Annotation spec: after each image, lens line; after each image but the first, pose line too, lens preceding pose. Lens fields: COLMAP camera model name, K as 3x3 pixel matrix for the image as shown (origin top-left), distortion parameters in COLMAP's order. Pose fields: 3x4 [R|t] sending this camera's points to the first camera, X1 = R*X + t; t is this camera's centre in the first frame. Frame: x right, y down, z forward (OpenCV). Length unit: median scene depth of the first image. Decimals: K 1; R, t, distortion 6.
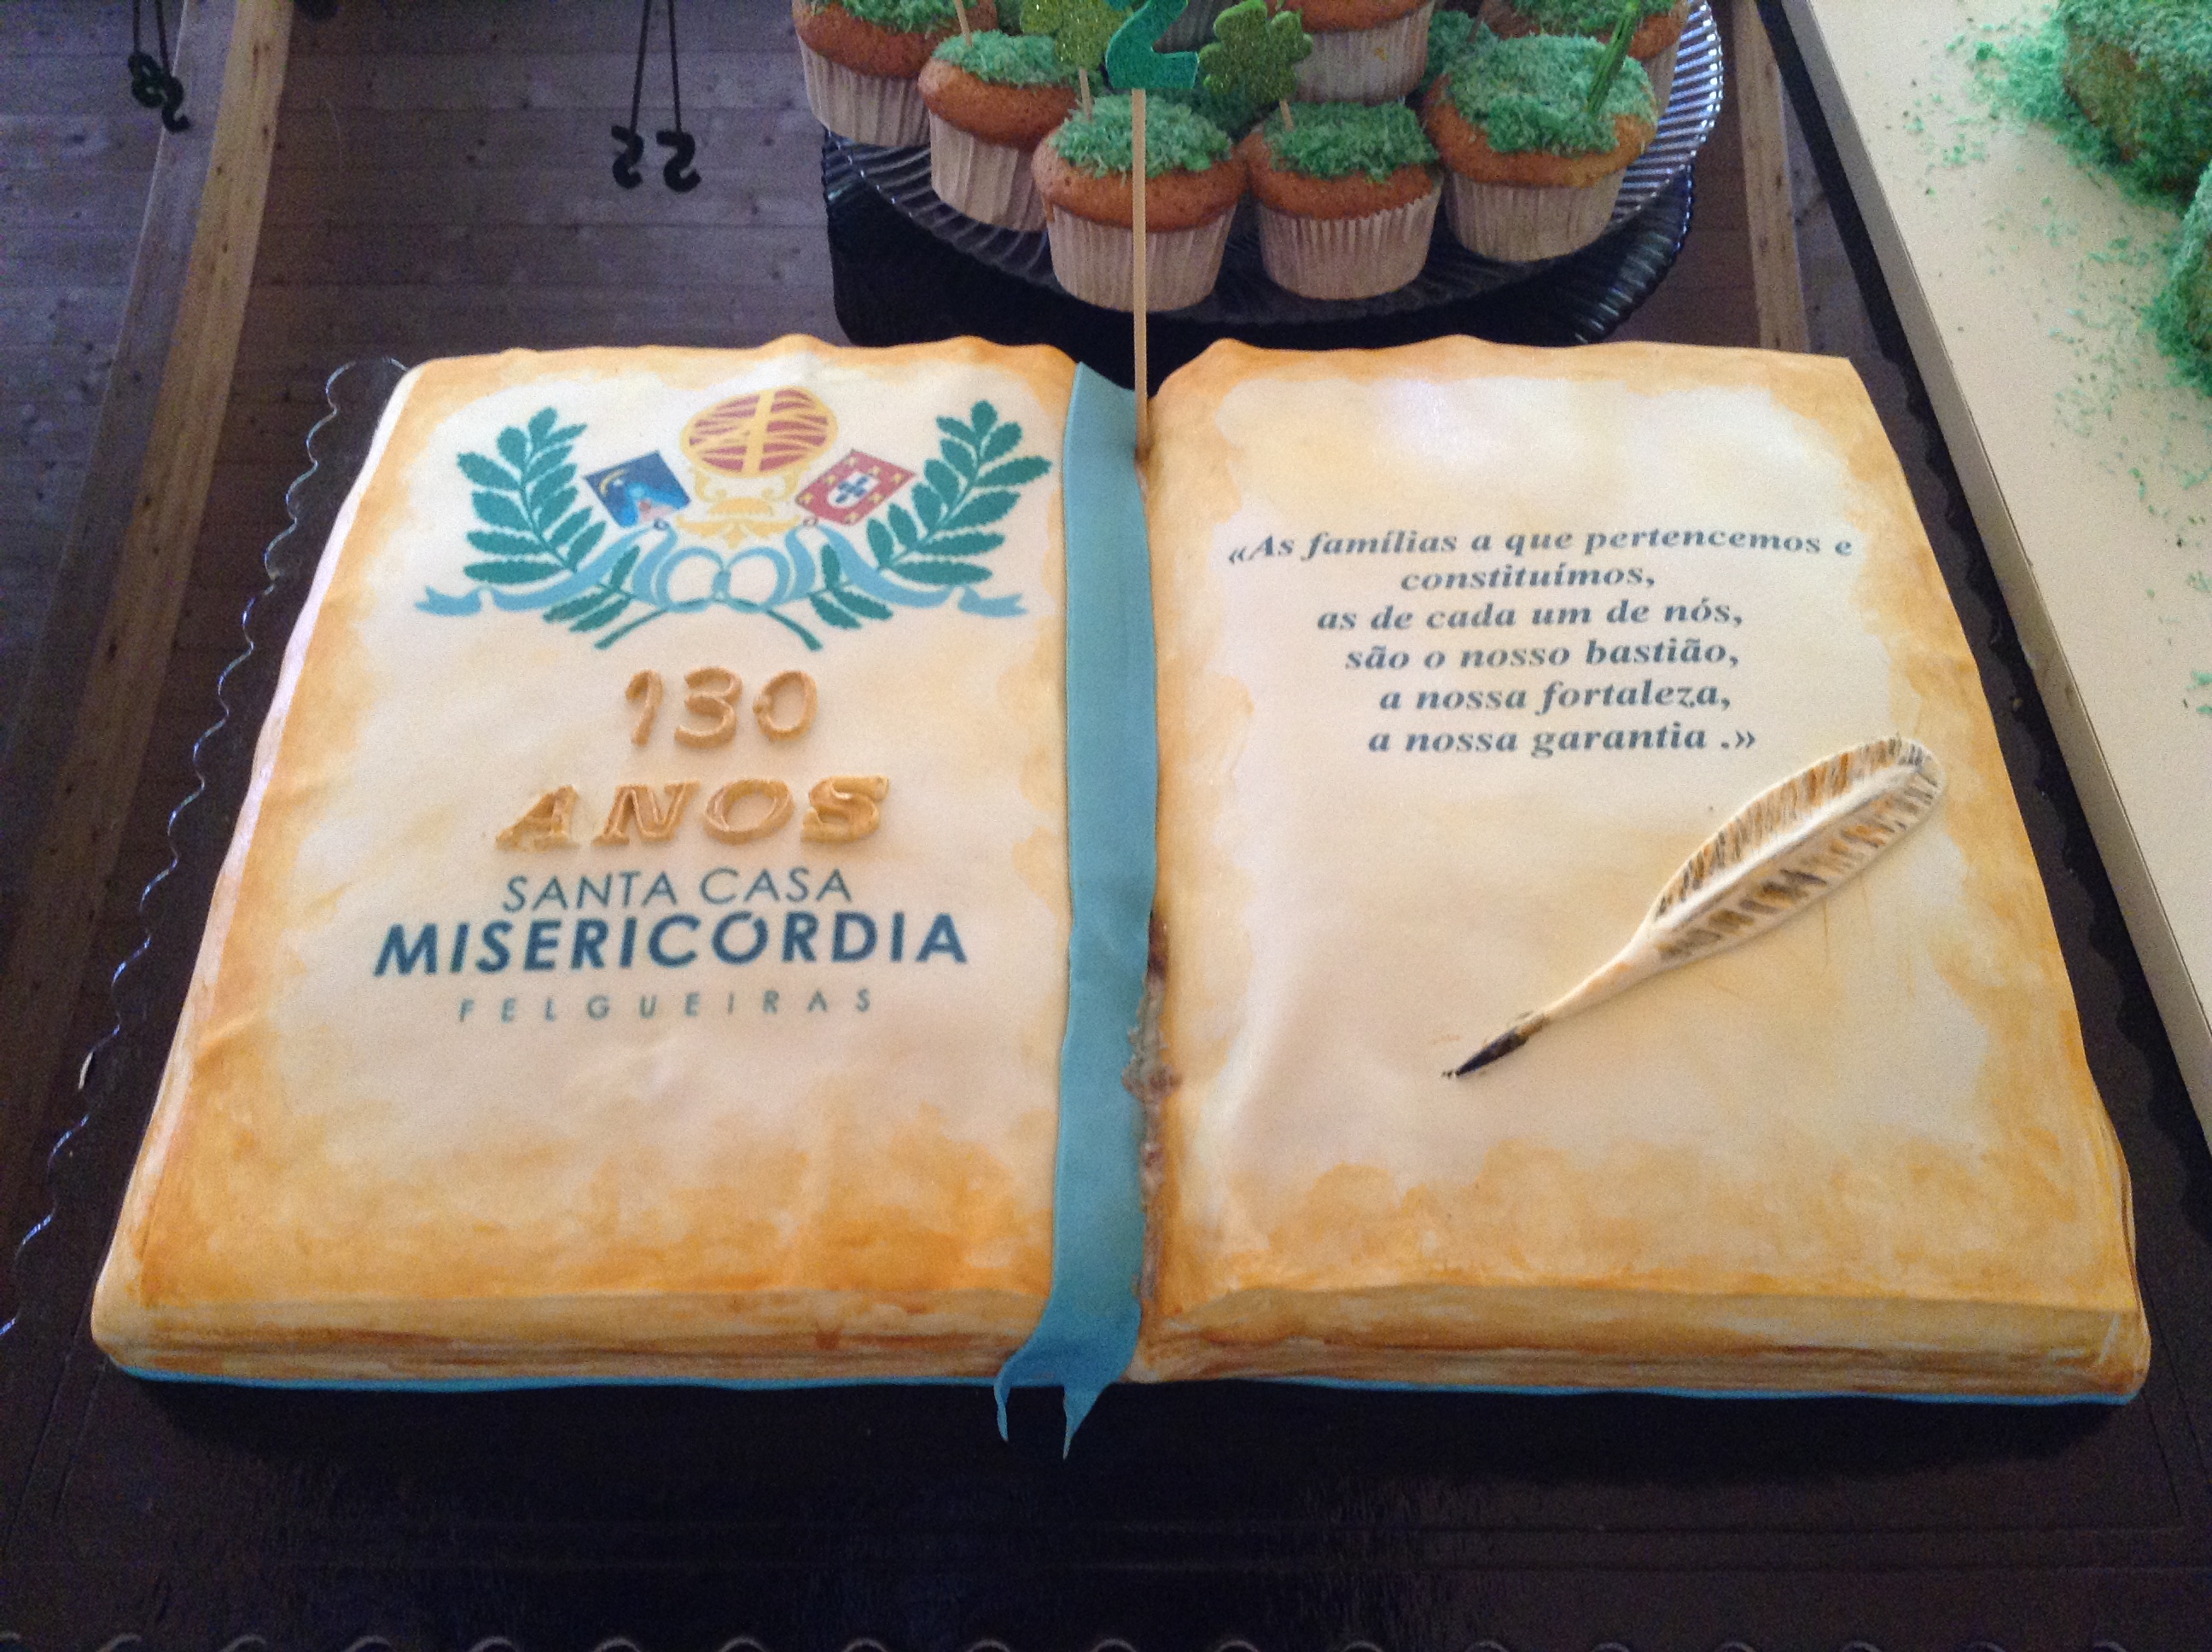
lens RADIAL K [[2034.4, 0, 1110.5], [0, 2034.4, 850.4], [0, 0, 1]] dist [0.114932, -0.202229]
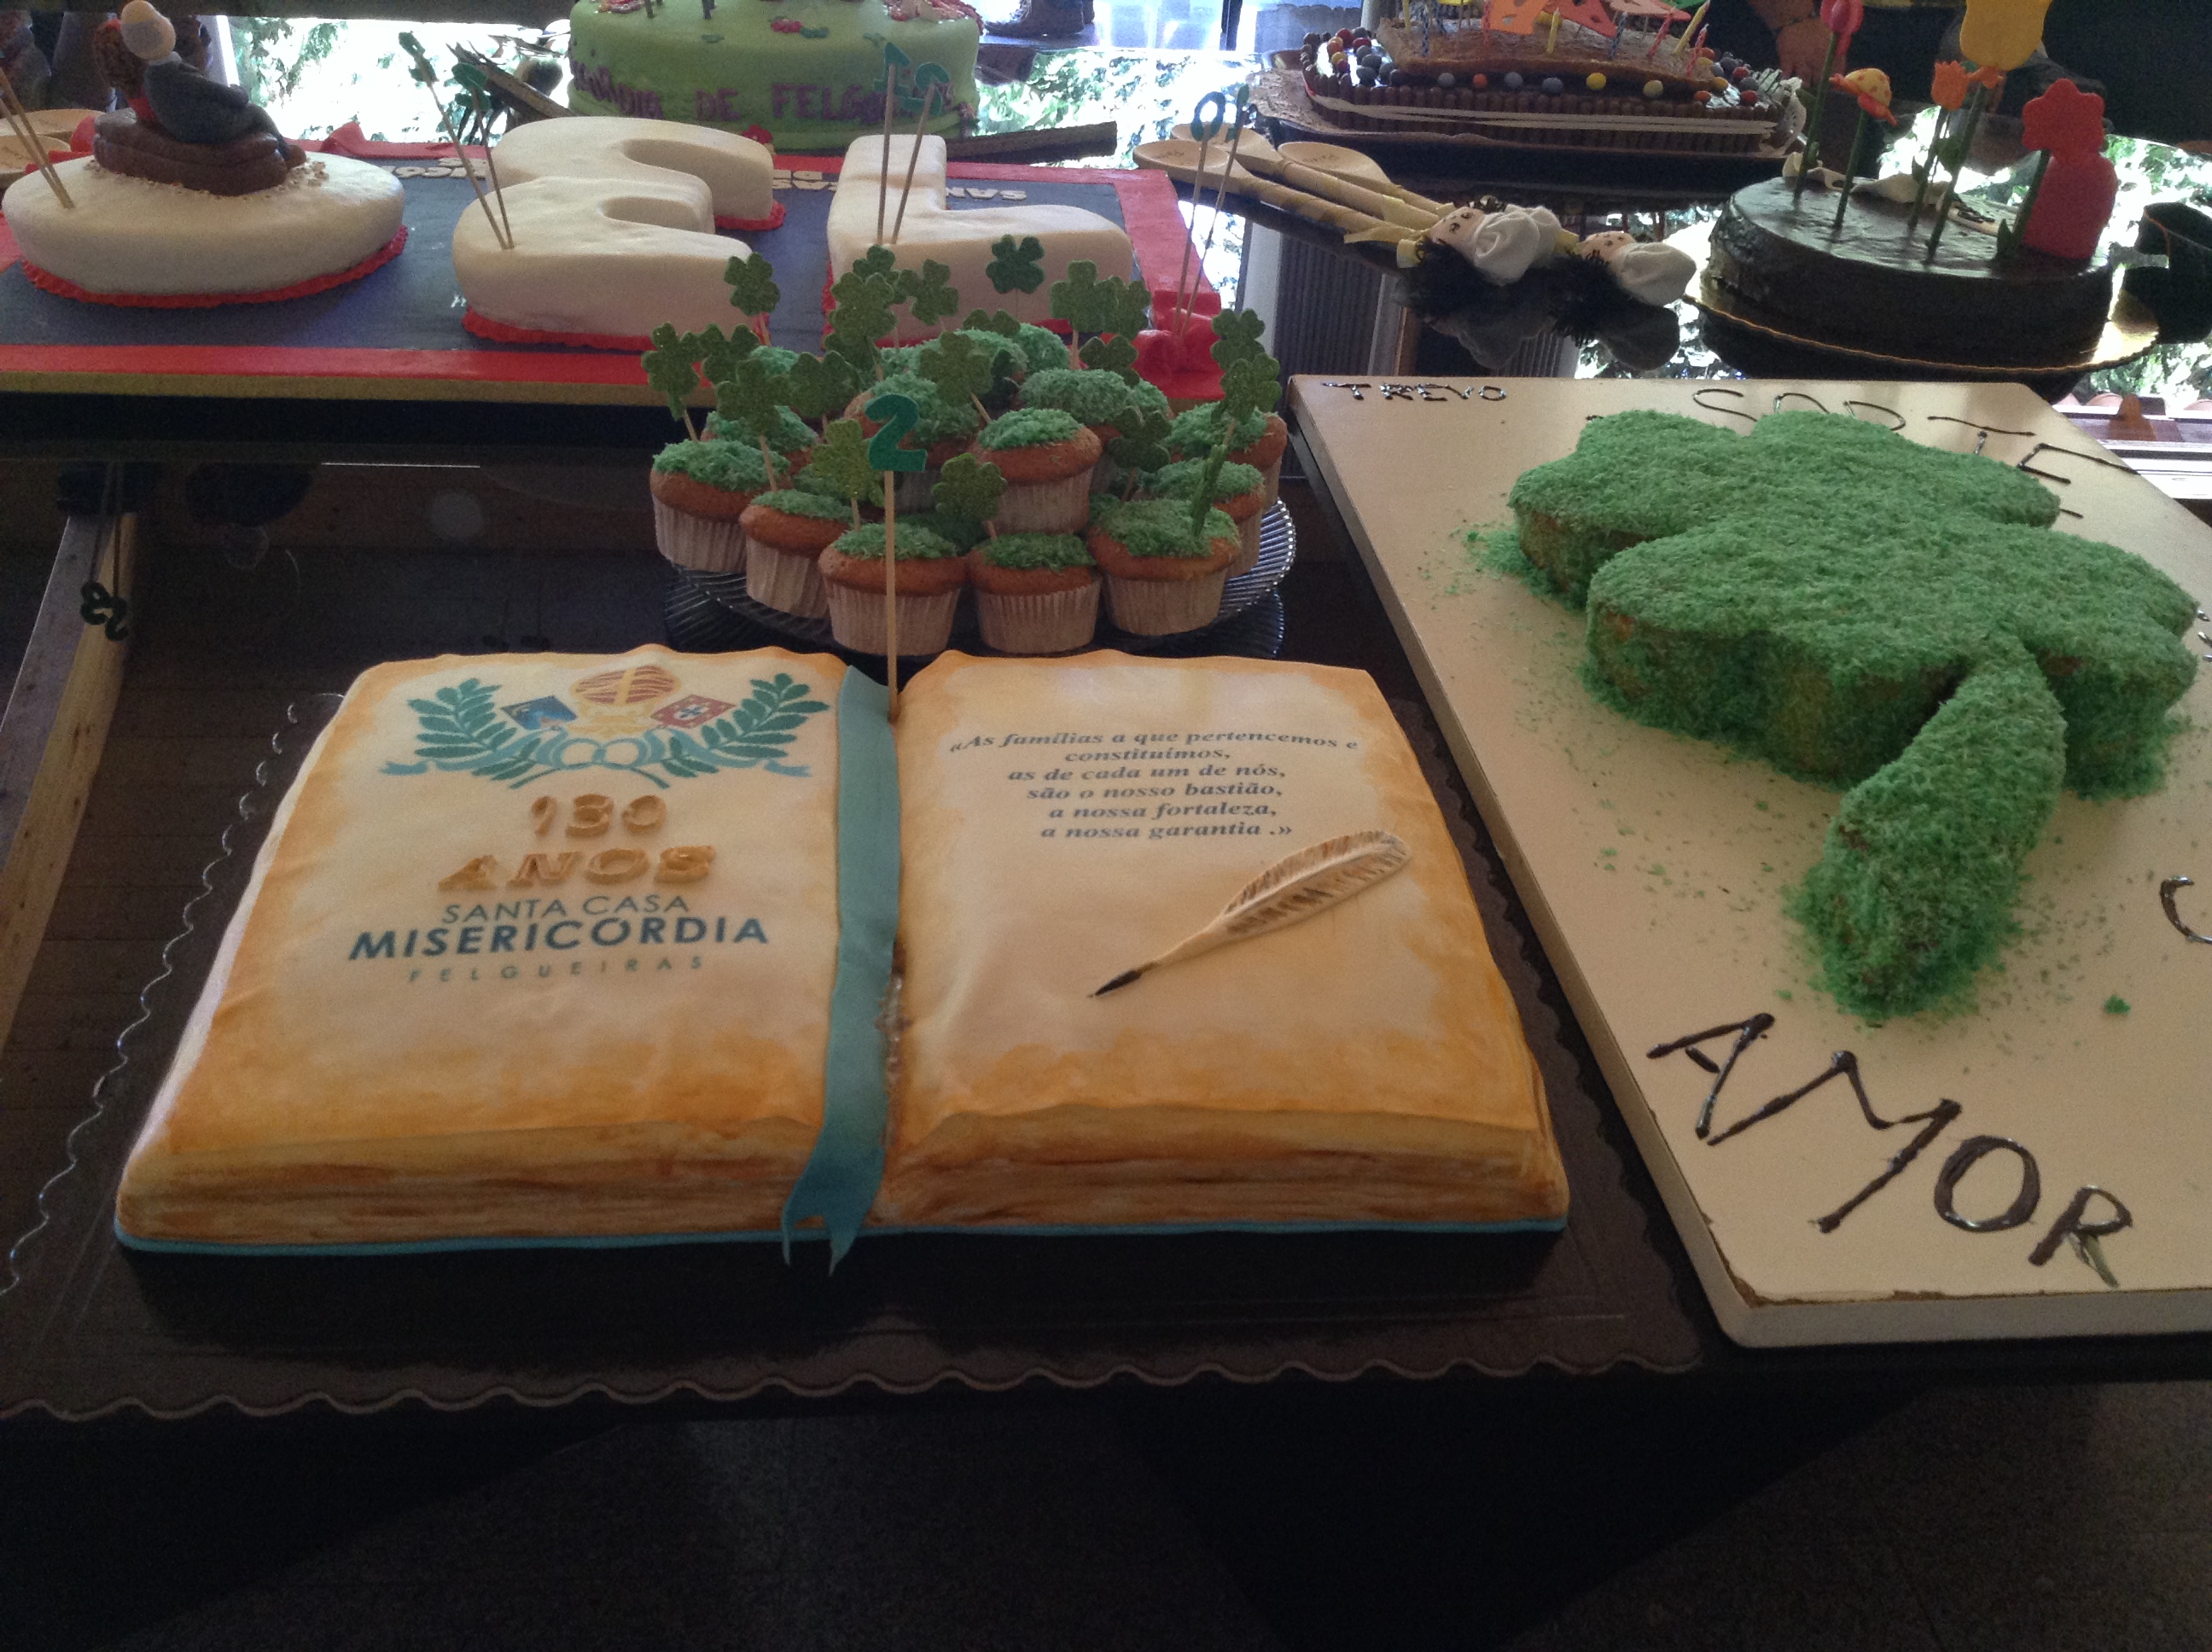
lens RADIAL K [[2046.3, 0, 1123.9], [0, 2046.3, 814.2], [0, 0, 1]] dist [0.141857, -0.311815]
pose [[0.993707, -0.000516, 0.112009, 0.016670], [0.039543, 0.937221, -0.346488, 0.434060], [-0.104798, 0.348737, 0.931343, -0.394505]]
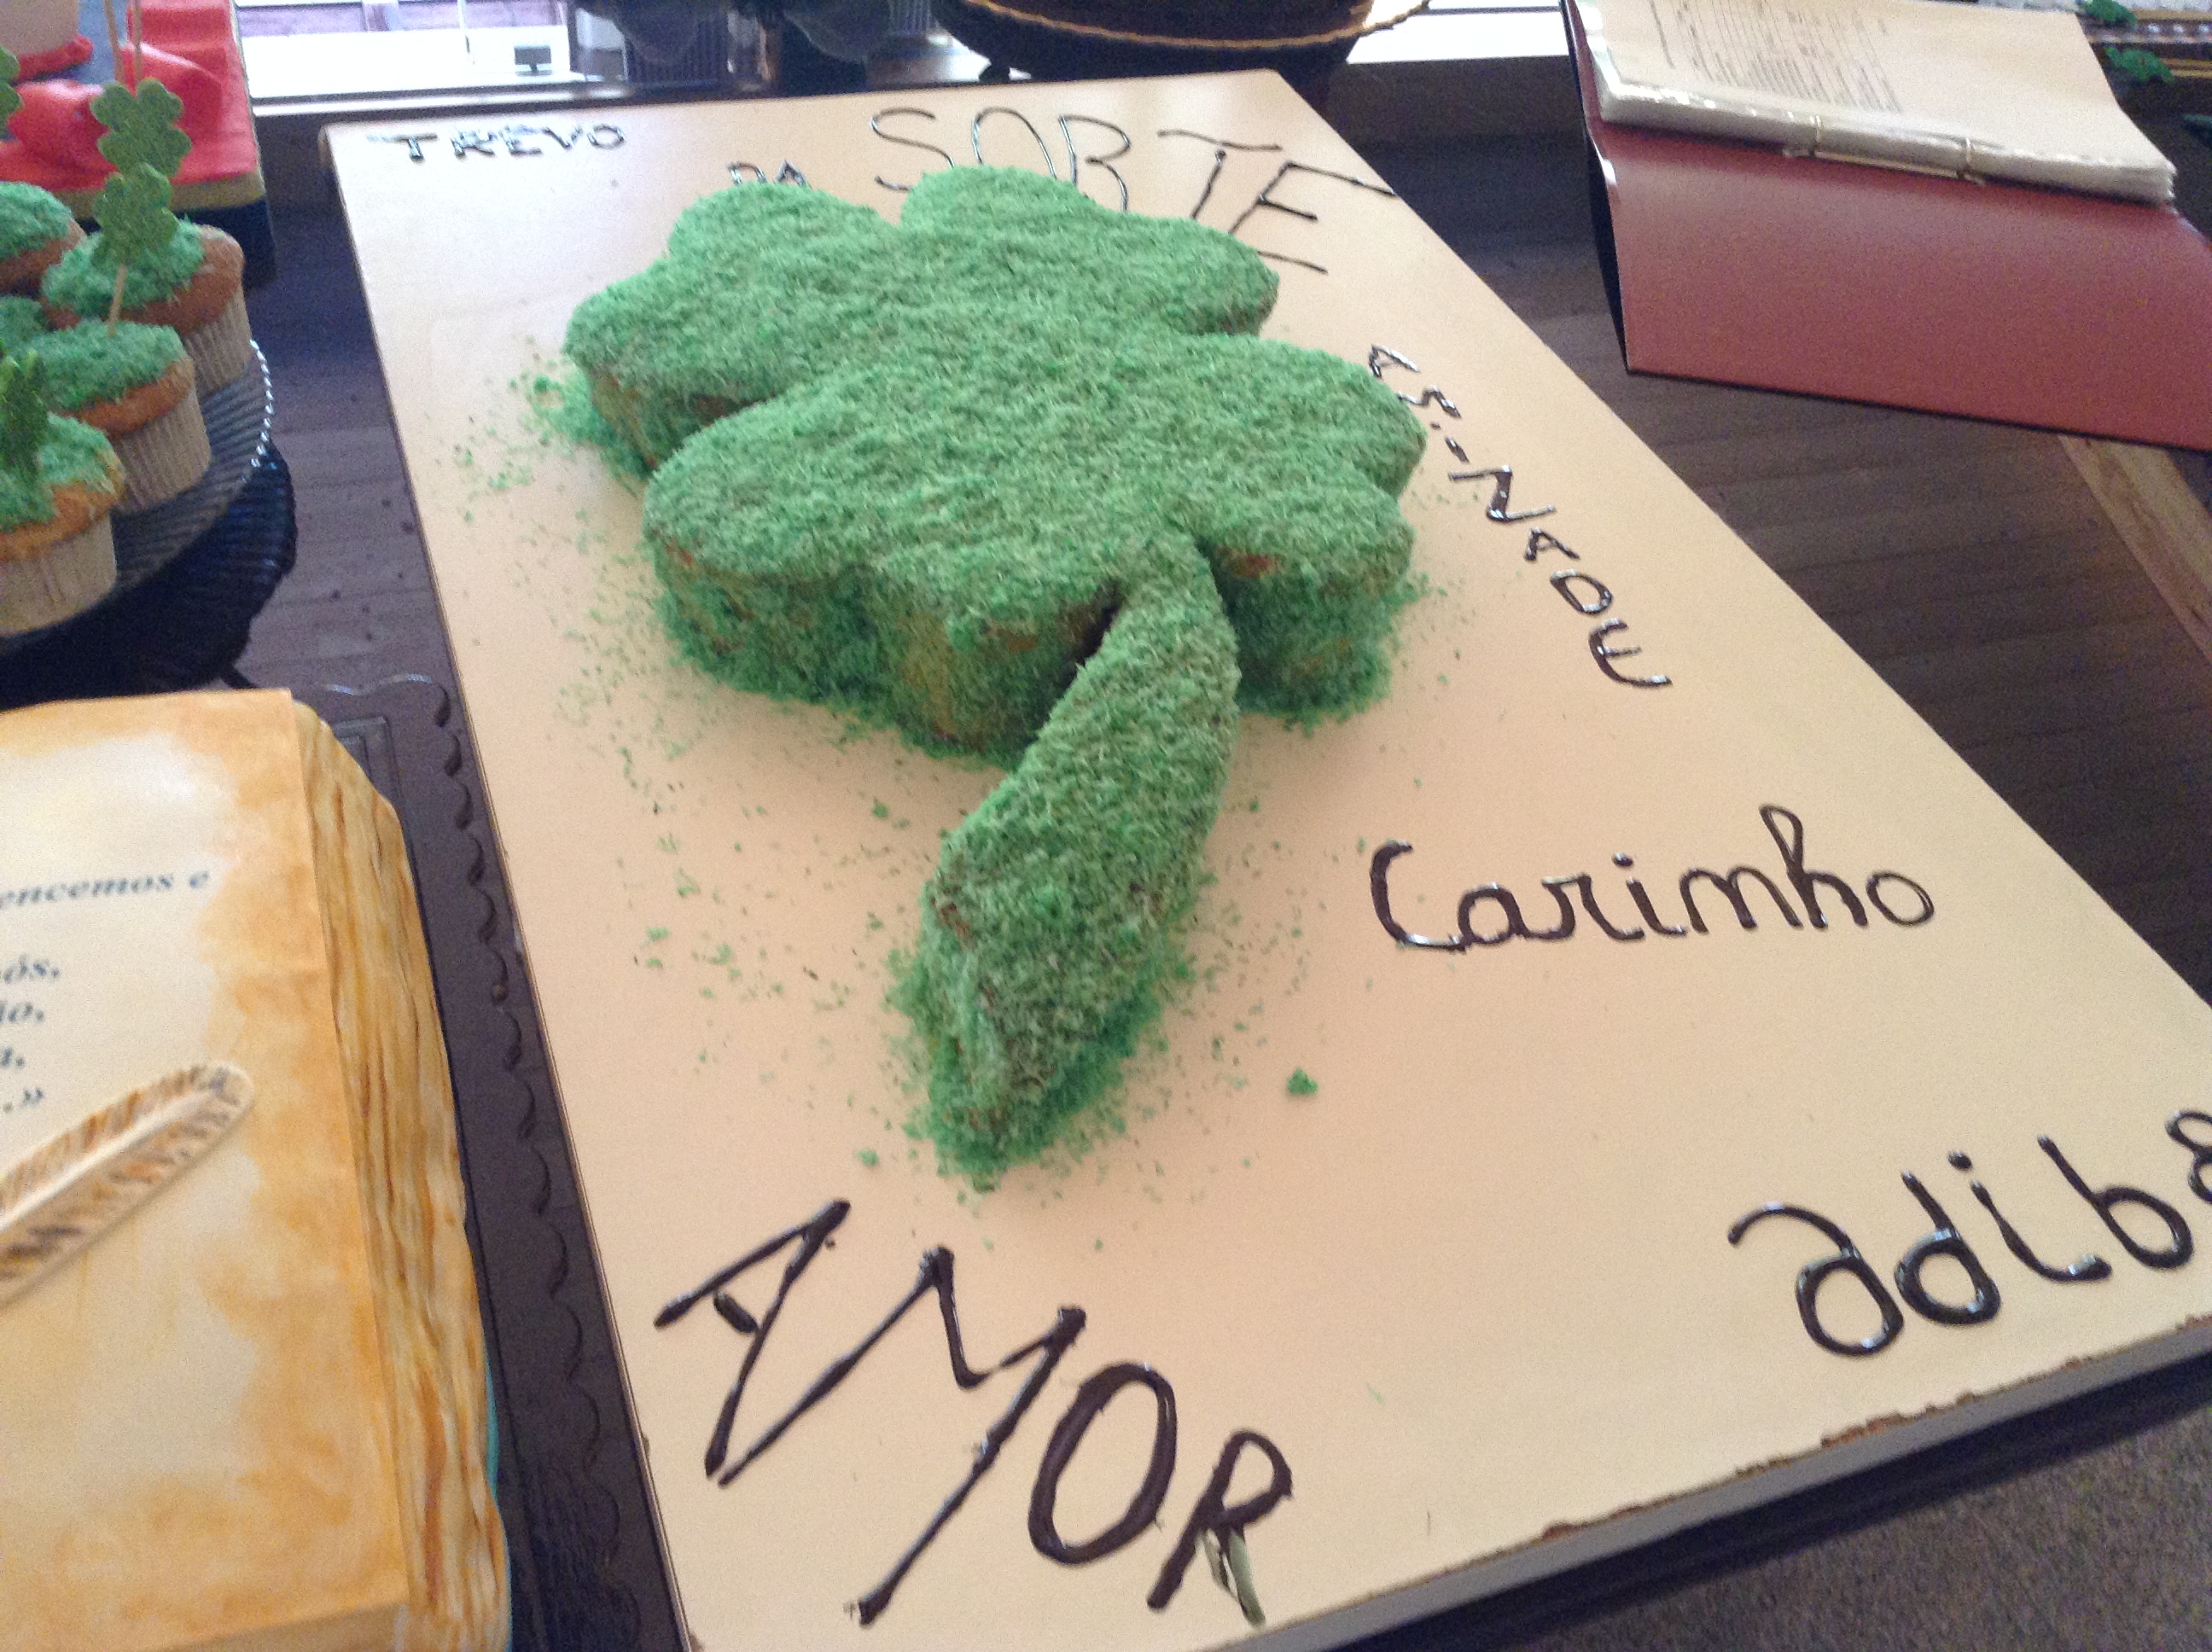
lens RADIAL K [[2046.3, 0, 1123.9], [0, 2046.3, 814.2], [0, 0, 1]] dist [0.141857, -0.311815]
pose [[0.931326, -0.166632, 0.323830, 0.463841], [0.217755, 0.967520, -0.128405, 0.051260], [-0.291915, 0.190102, 0.937361, -0.086202]]
